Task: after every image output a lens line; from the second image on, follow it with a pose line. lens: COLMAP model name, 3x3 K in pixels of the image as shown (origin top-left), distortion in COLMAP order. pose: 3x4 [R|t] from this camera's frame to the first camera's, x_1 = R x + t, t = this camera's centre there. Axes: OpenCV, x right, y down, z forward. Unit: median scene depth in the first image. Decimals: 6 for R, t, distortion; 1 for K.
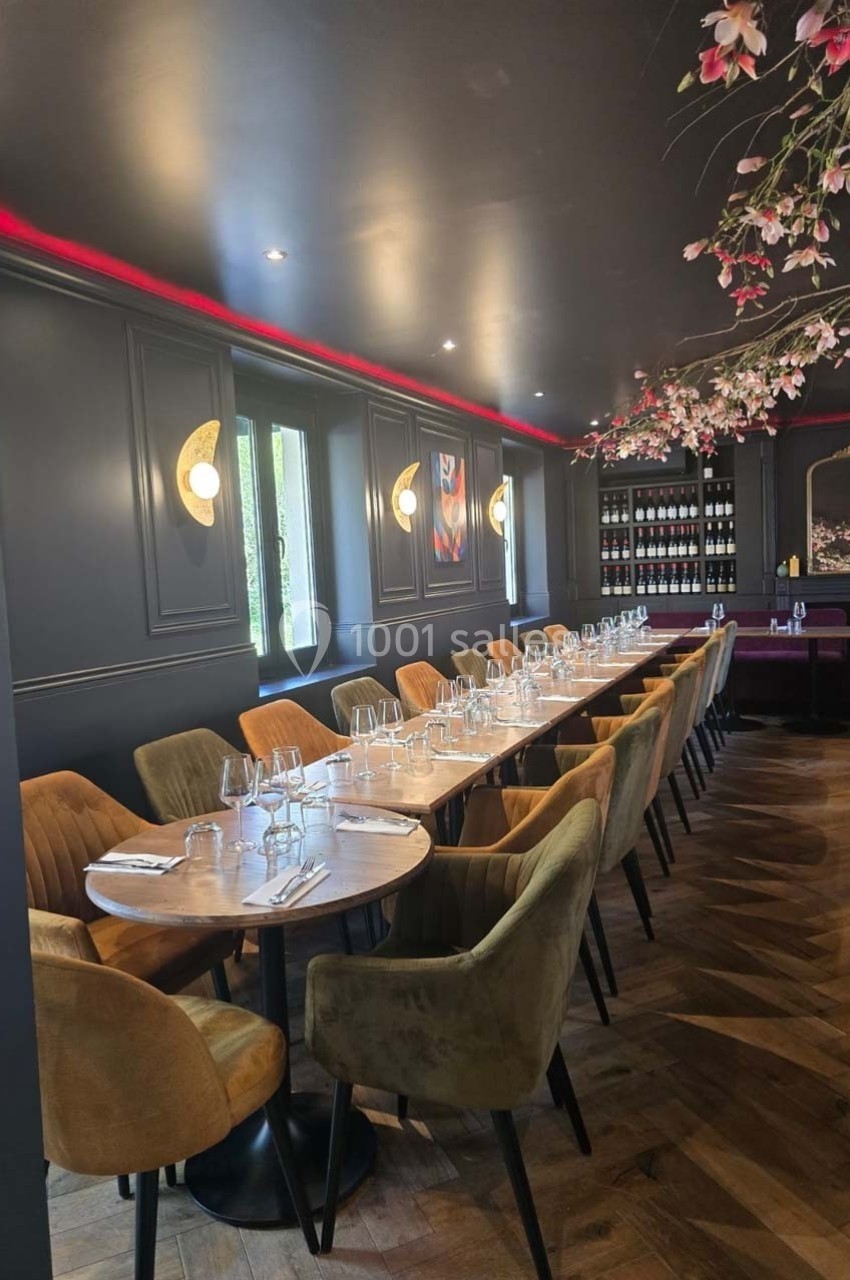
lens RADIAL K [[856.4, 0, 415.1], [0, 856.4, 636.4], [0, 0, 1]] dist [0.055716, -0.045756]
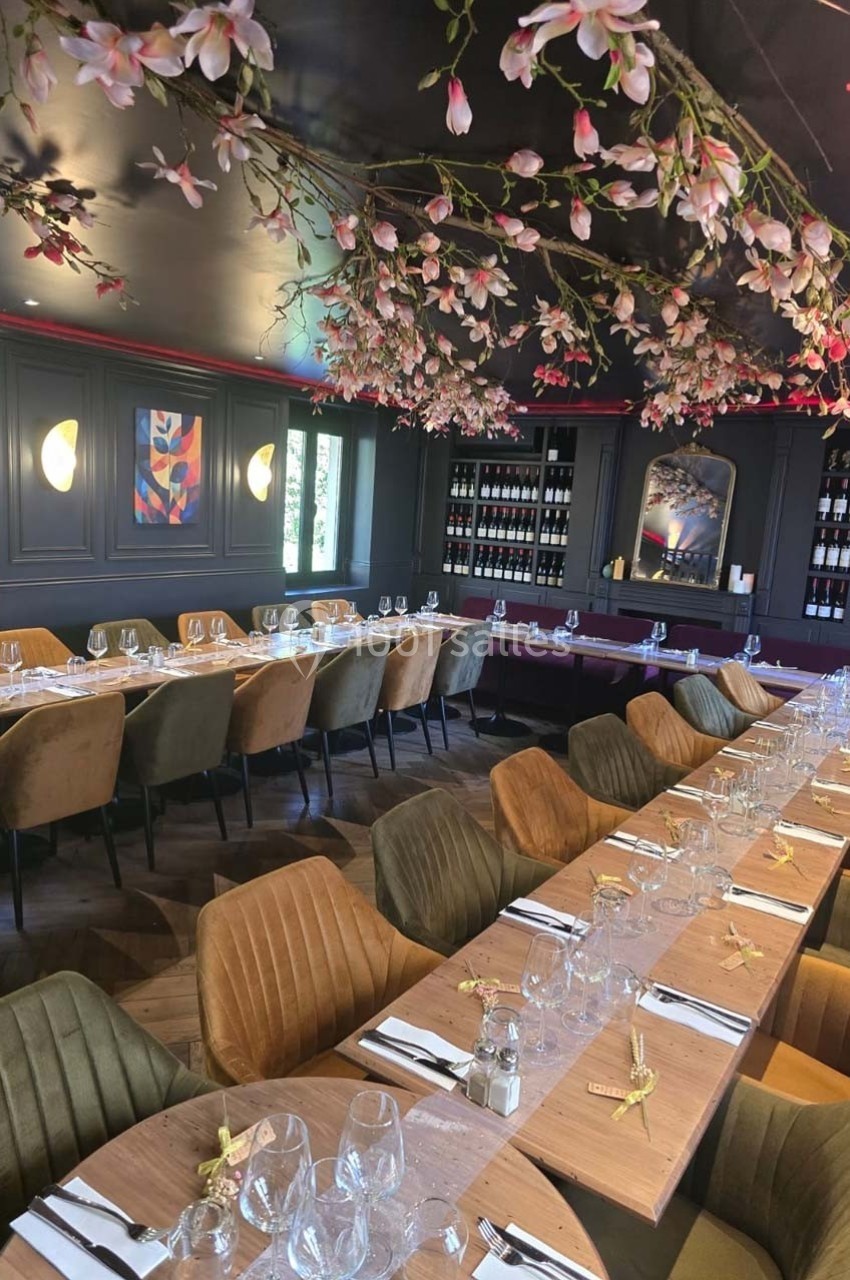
lens RADIAL K [[856.4, 0, 415.1], [0, 856.4, 636.4], [0, 0, 1]] dist [0.055716, -0.045756]
pose [[0.981471, 0.134042, -0.136921, 0.460609], [-0.122451, 0.988397, 0.089870, -0.082887], [0.147379, -0.071439, 0.986497, 0.076034]]
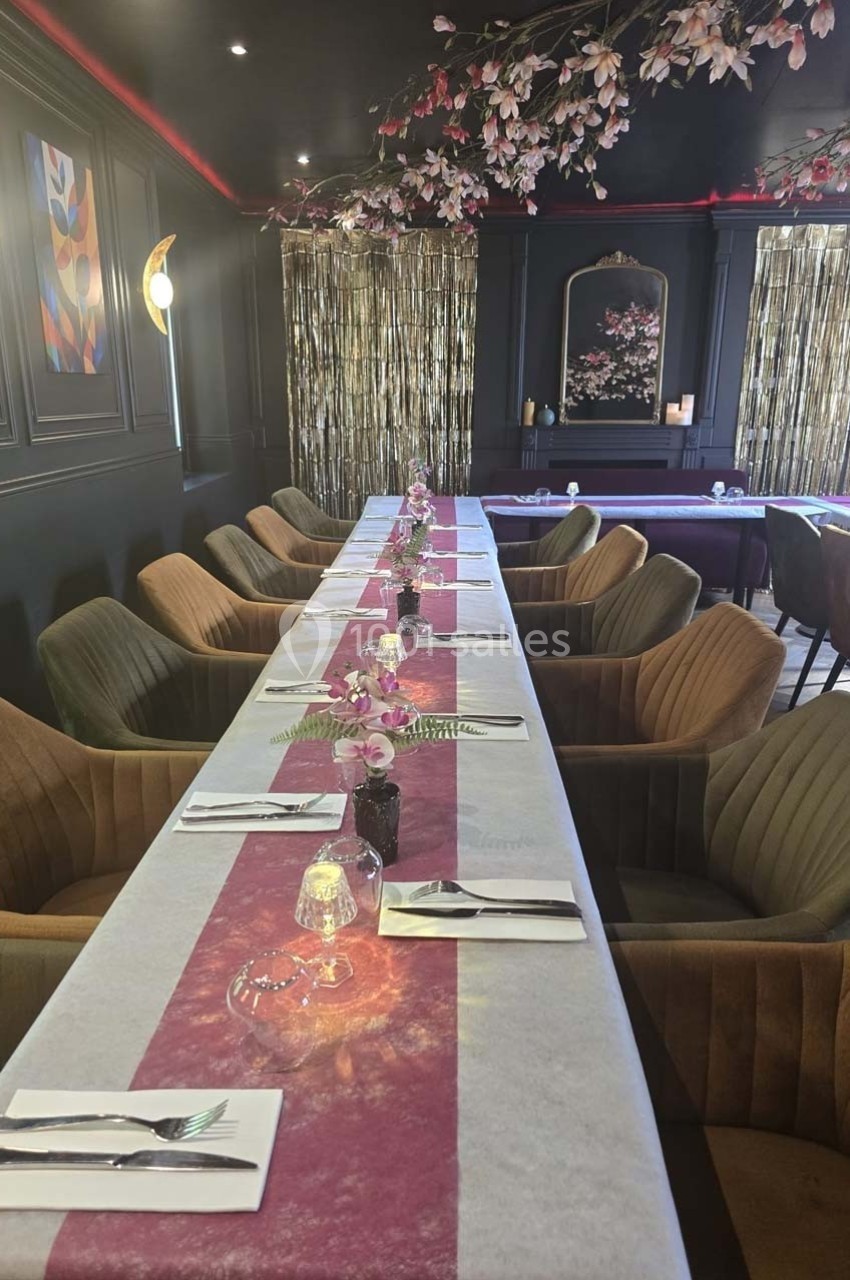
lens RADIAL K [[868.1, 0, 421.2], [0, 868.1, 644.2], [0, 0, 1]] dist [0.065025, -0.043969]
pose [[0.908294, -0.068480, 0.412689, -0.002915], [-0.009595, 0.982841, 0.184206, -0.024806], [-0.418222, -0.171273, 0.892051, 0.391688]]
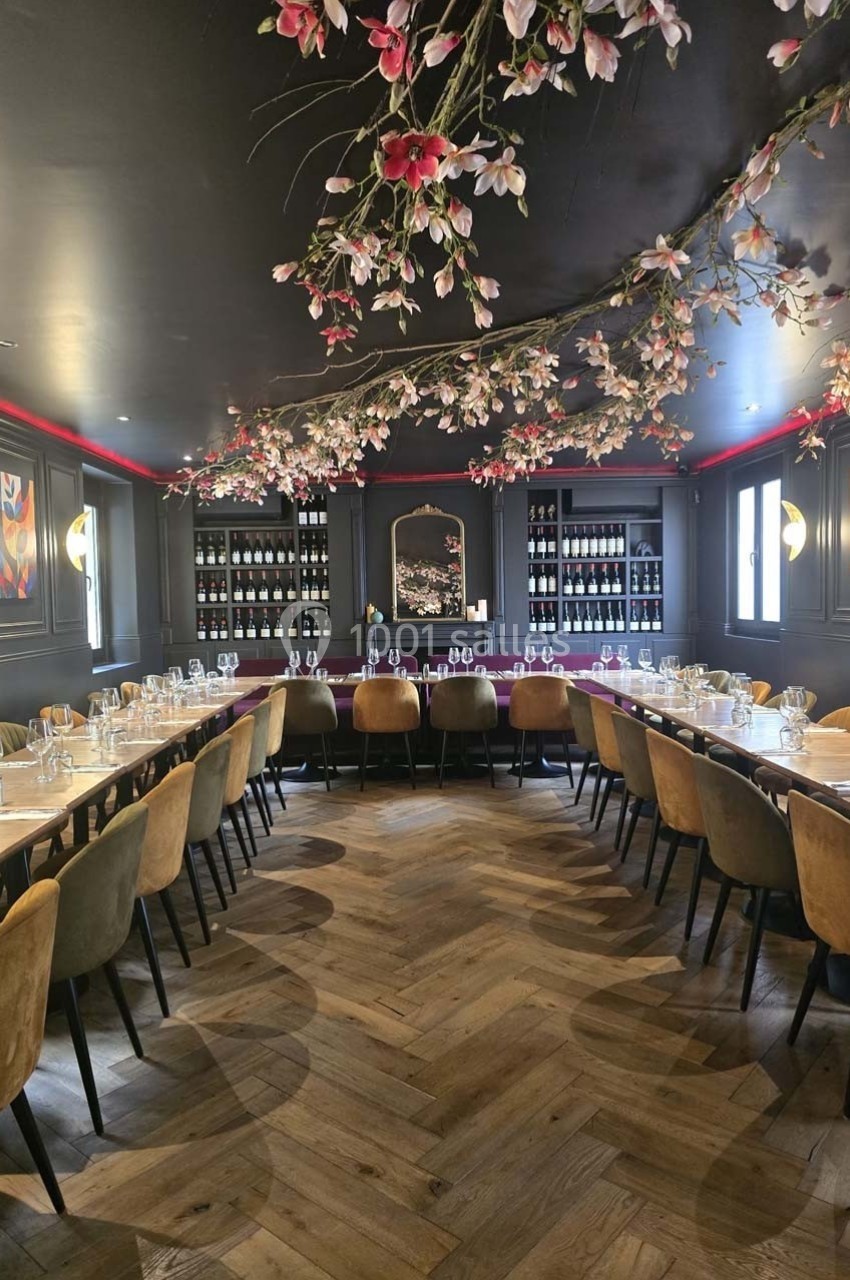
lens RADIAL K [[856.4, 0, 415.1], [0, 856.4, 636.4], [0, 0, 1]] dist [0.055716, -0.045756]
pose [[0.897878, 0.008881, 0.440155, 0.020363], [0.013164, 0.998808, -0.047008, -0.004735], [-0.440048, 0.048002, 0.896690, 0.058349]]
